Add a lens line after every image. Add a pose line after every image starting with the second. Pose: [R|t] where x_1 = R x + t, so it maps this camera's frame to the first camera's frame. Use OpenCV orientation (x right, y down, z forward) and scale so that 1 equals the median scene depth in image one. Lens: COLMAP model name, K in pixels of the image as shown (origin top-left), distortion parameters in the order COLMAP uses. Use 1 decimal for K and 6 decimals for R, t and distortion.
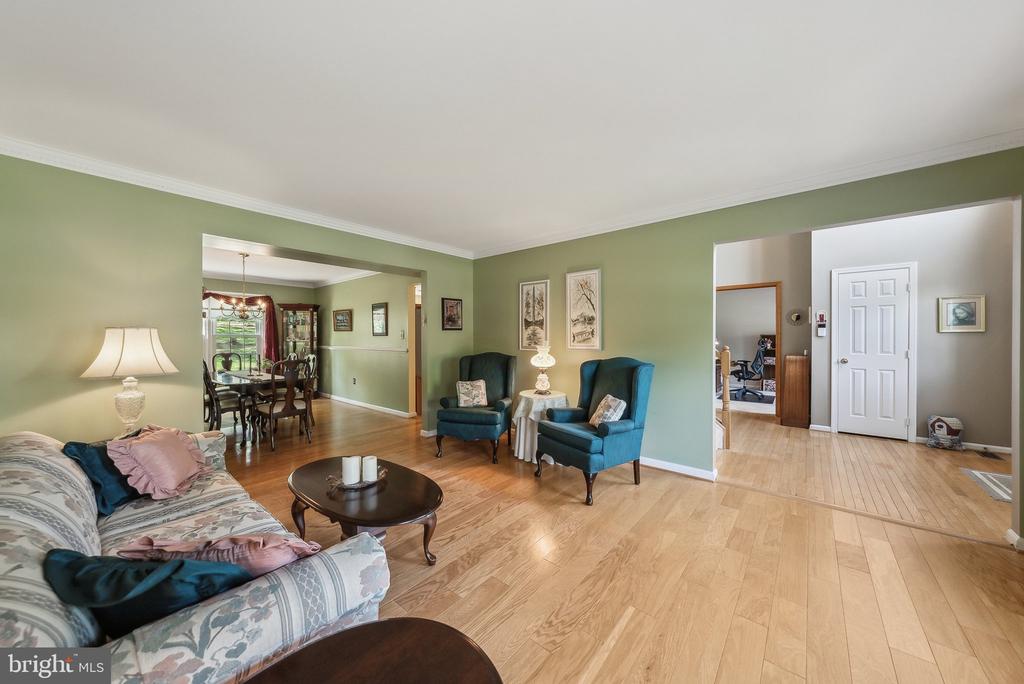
lens RADIAL K [[353.2, 0, 513.9], [0, 353.2, 340.8], [0, 0, 1]] dist [-0.008668, -0.000044]
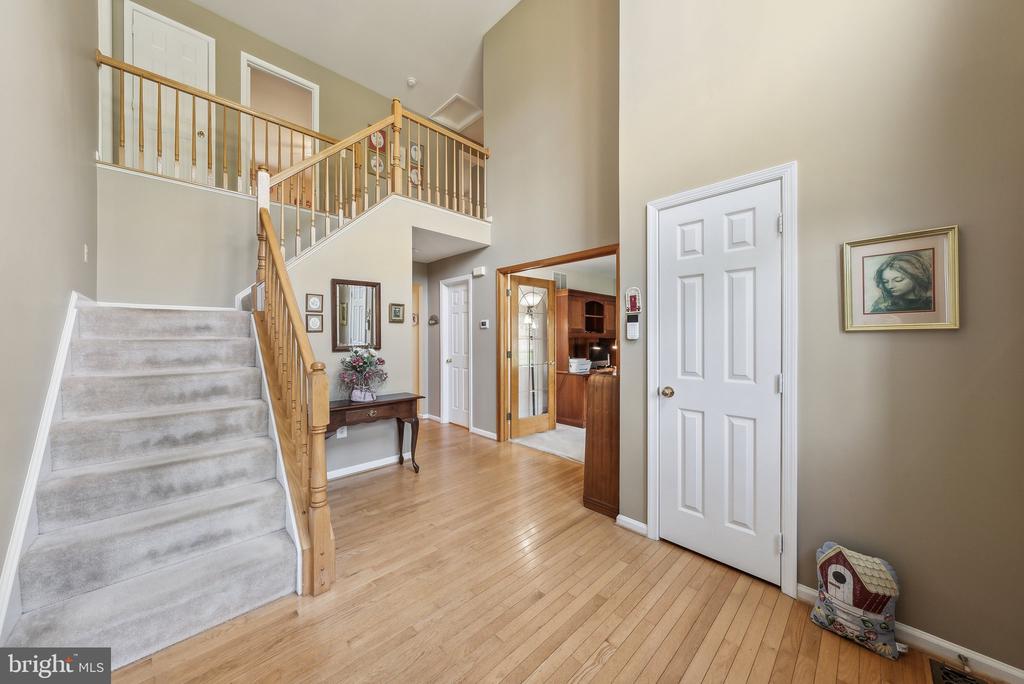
lens RADIAL K [[353.2, 0, 510.4], [0, 353.2, 337.9], [0, 0, 1]] dist [-0.008668, -0.000044]
pose [[0.995037, 0.002283, -0.099478, 0.894131], [-0.002849, 0.999981, -0.005543, -0.013857], [0.099463, 0.005799, 0.995024, 0.575804]]
